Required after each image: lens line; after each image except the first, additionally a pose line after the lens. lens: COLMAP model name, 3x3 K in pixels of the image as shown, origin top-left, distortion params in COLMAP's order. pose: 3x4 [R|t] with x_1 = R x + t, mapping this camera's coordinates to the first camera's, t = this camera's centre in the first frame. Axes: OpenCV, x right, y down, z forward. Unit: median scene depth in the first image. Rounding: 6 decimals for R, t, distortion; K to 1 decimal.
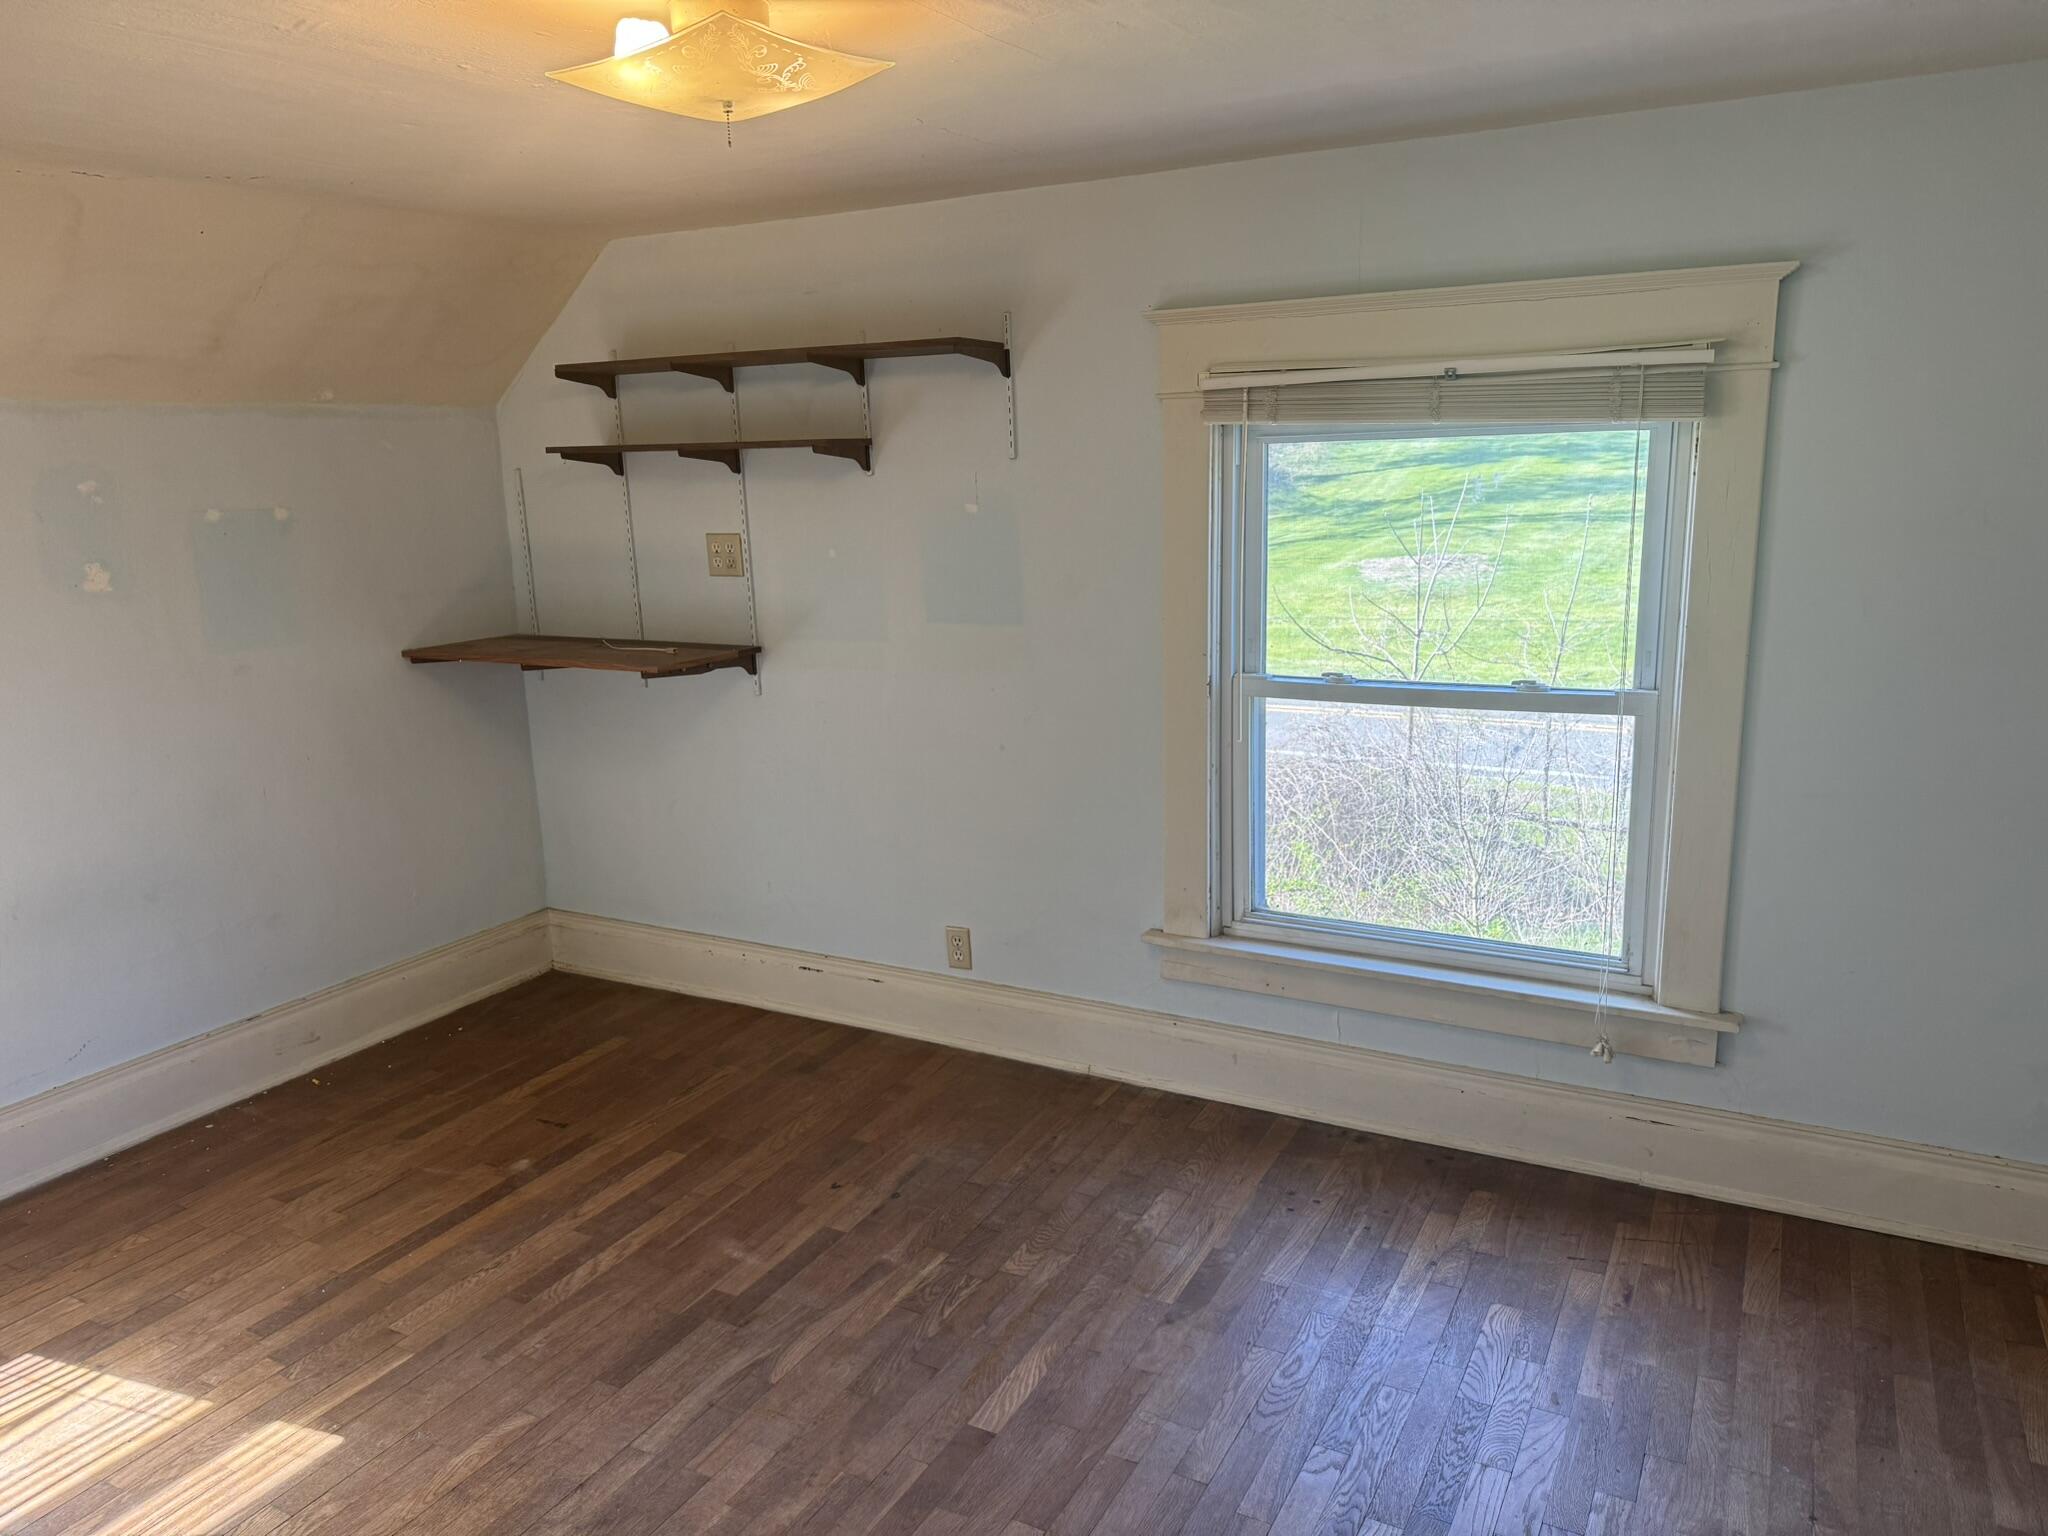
lens RADIAL K [[1408.6, 0, 1024.0], [0, 1408.6, 768.0], [0, 0, 1]] dist [0.019423, -0.037044]
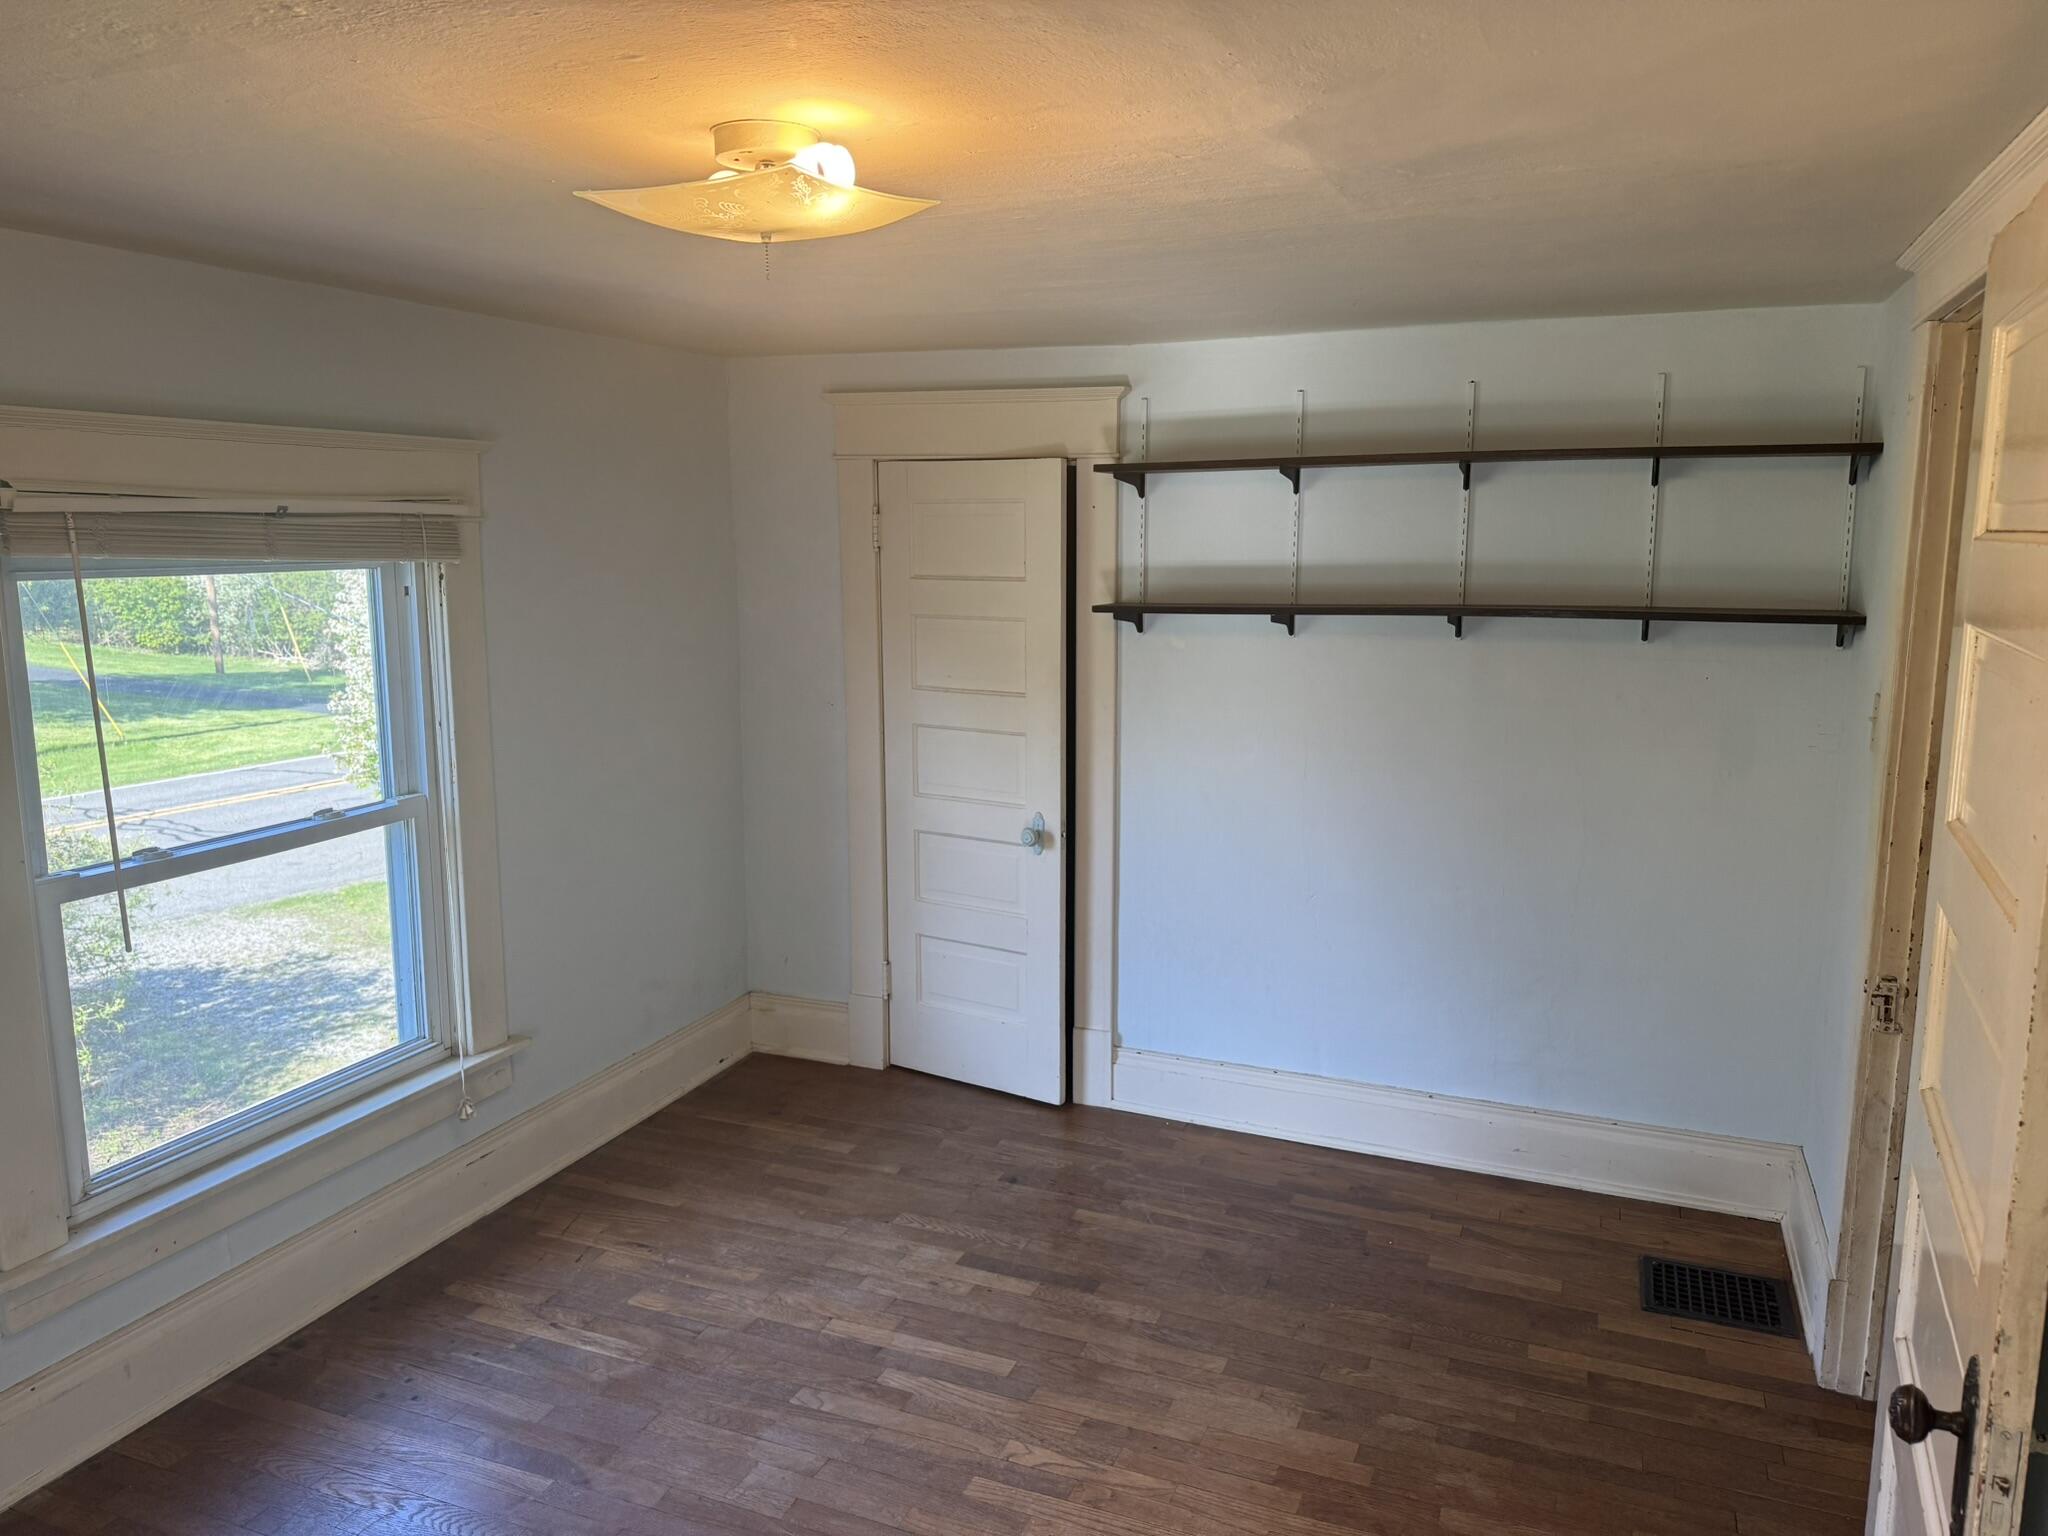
lens RADIAL K [[1408.6, 0, 1024.0], [0, 1408.6, 768.0], [0, 0, 1]] dist [0.019423, -0.037044]
pose [[-0.114466, -0.135823, 0.984098, -0.718870], [0.211725, 0.964515, 0.157747, -0.149116], [-0.970603, 0.226415, -0.081647, 0.603269]]
